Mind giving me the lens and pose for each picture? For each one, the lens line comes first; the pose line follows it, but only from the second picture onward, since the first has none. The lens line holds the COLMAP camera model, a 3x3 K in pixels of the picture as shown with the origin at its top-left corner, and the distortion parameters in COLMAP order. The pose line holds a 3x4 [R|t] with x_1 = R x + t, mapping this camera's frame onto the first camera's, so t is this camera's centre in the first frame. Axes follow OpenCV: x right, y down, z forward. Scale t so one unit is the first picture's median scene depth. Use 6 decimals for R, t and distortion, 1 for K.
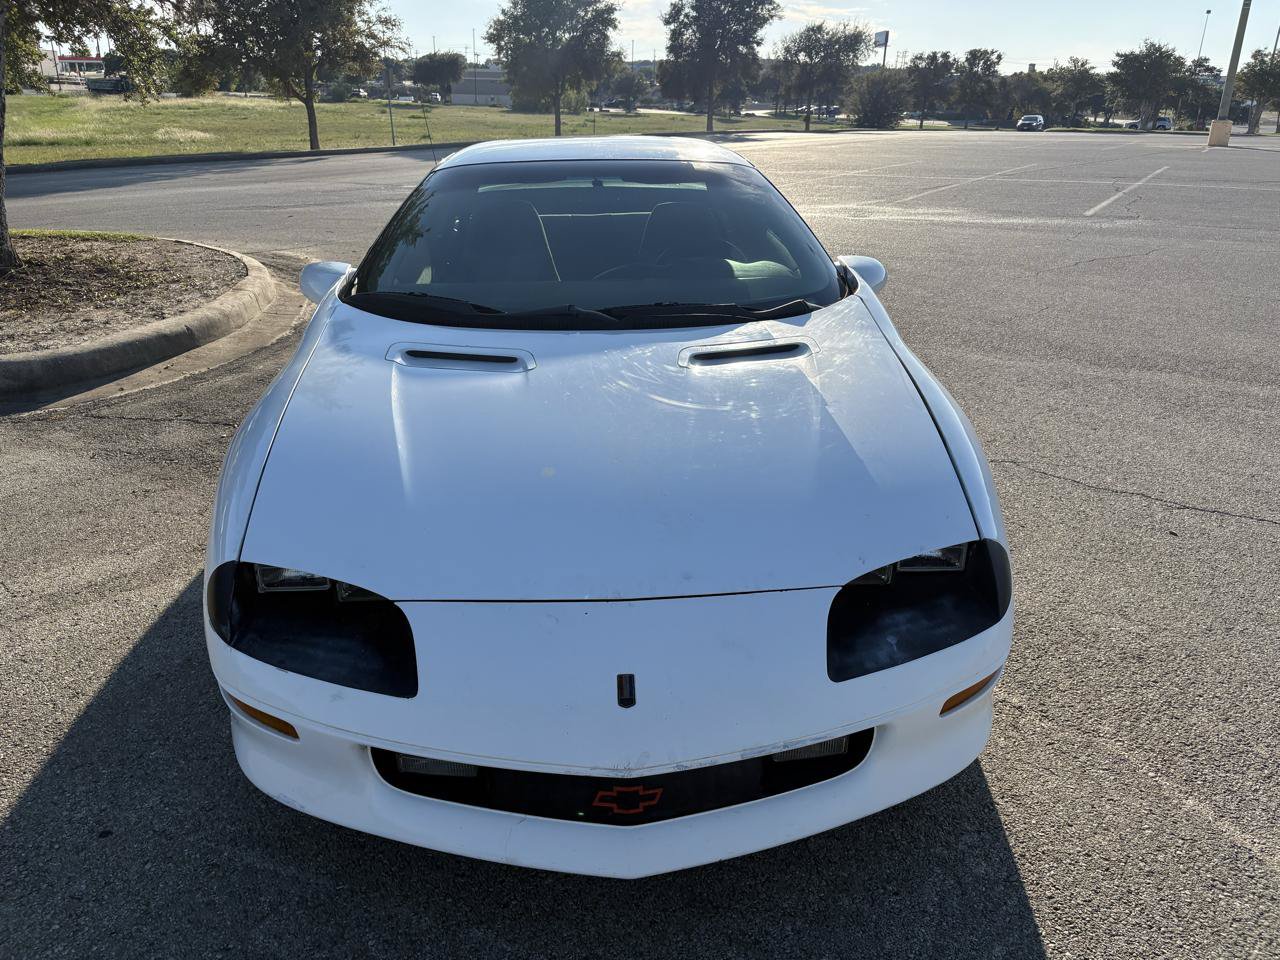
lens RADIAL K [[969.4, 0, 641.6], [0, 969.4, 478.9], [0, 0, 1]] dist [0.050234, -0.060430]
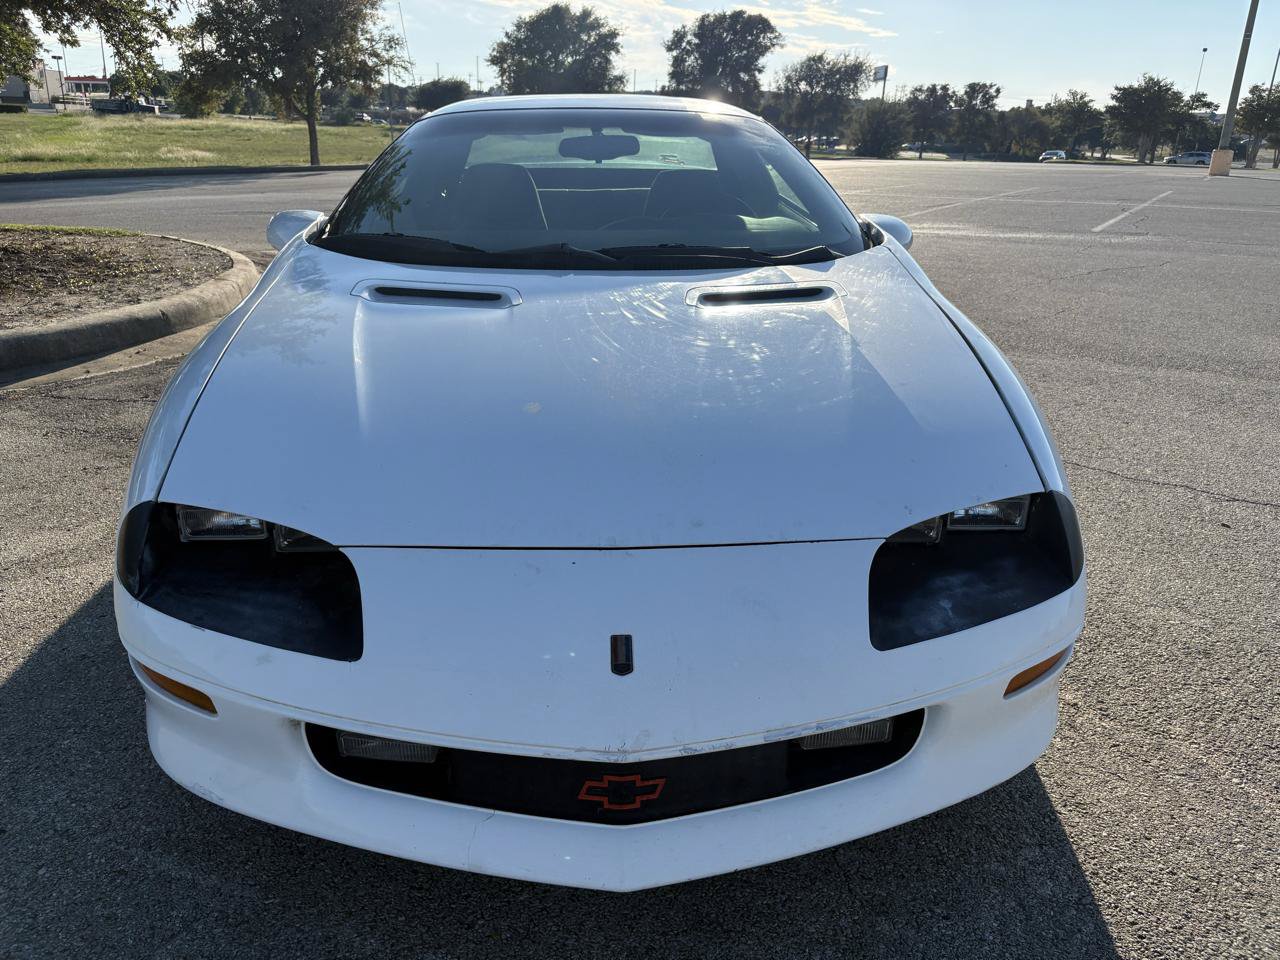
lens RADIAL K [[965.6, 0, 640.0], [0, 965.6, 480.0], [0, 0, 1]] dist [0.059106, -0.077054]
pose [[0.999905, 0.013610, 0.002052, -0.002408], [-0.013547, 0.999511, -0.028175, 0.053288], [-0.002435, 0.028144, 0.999601, 0.108873]]
